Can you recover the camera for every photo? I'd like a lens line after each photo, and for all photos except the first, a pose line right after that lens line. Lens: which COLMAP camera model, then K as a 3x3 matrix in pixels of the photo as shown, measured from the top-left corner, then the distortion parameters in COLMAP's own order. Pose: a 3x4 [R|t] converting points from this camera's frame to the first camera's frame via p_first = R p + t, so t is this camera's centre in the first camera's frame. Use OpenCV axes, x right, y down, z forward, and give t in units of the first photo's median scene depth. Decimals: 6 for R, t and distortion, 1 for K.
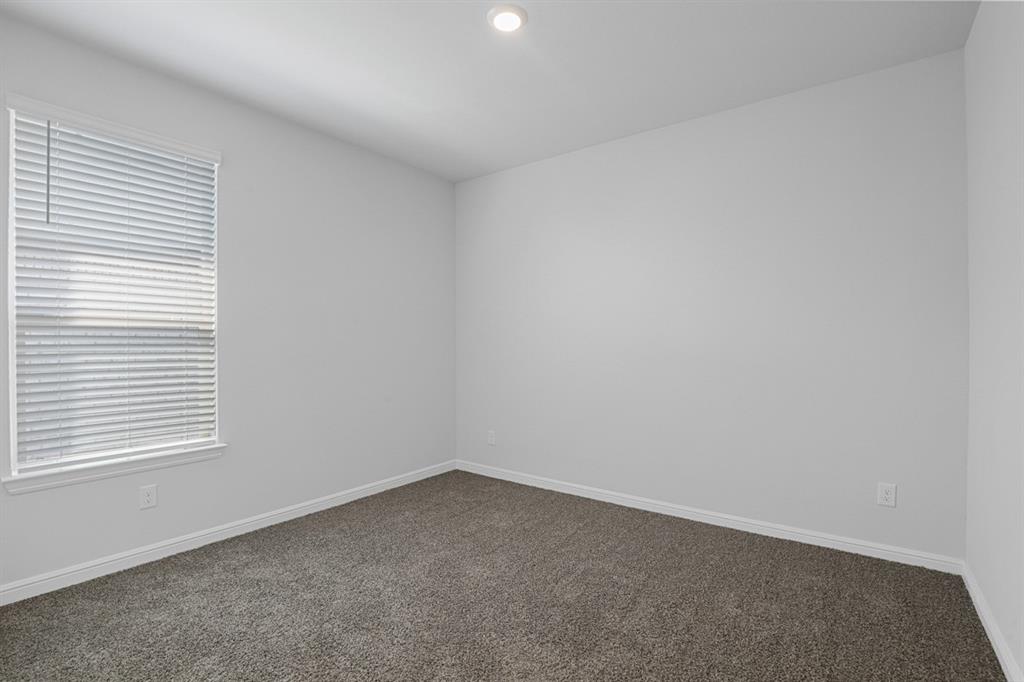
lens RADIAL K [[466.7, 0, 514.9], [0, 466.7, 346.2], [0, 0, 1]] dist [-0.033005, 0.004469]
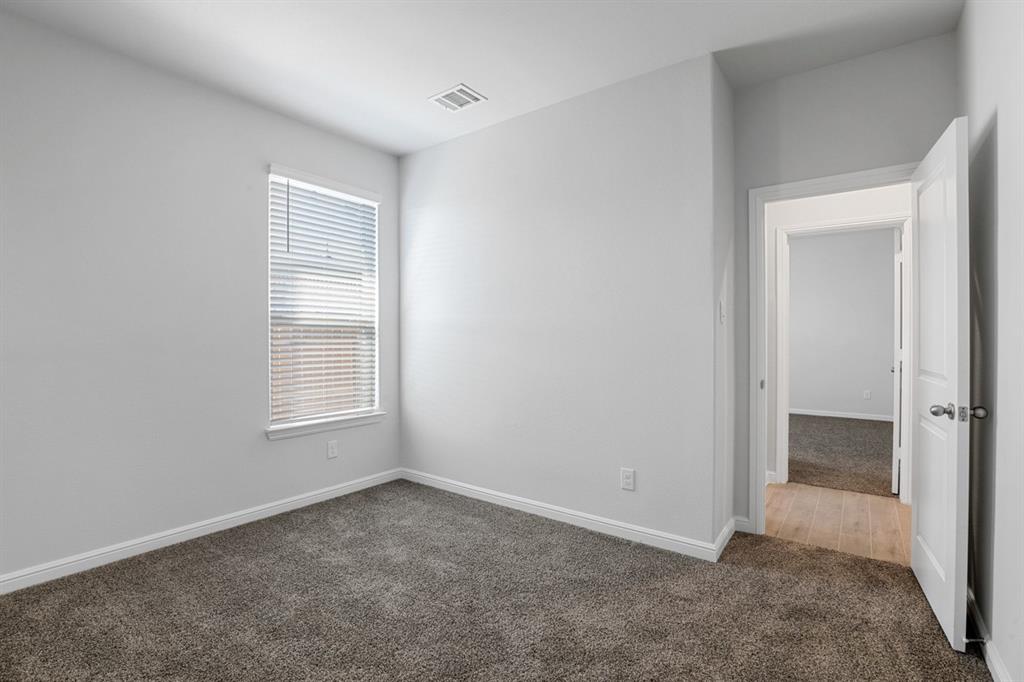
lens RADIAL K [[466.7, 0, 512.0], [0, 466.7, 343.0], [0, 0, 1]] dist [-0.033005, 0.004469]
pose [[0.999973, 0.007215, -0.001472, -0.283551], [-0.007208, 0.999963, 0.004602, 0.001759], [0.001506, -0.004591, 0.999988, -0.401775]]
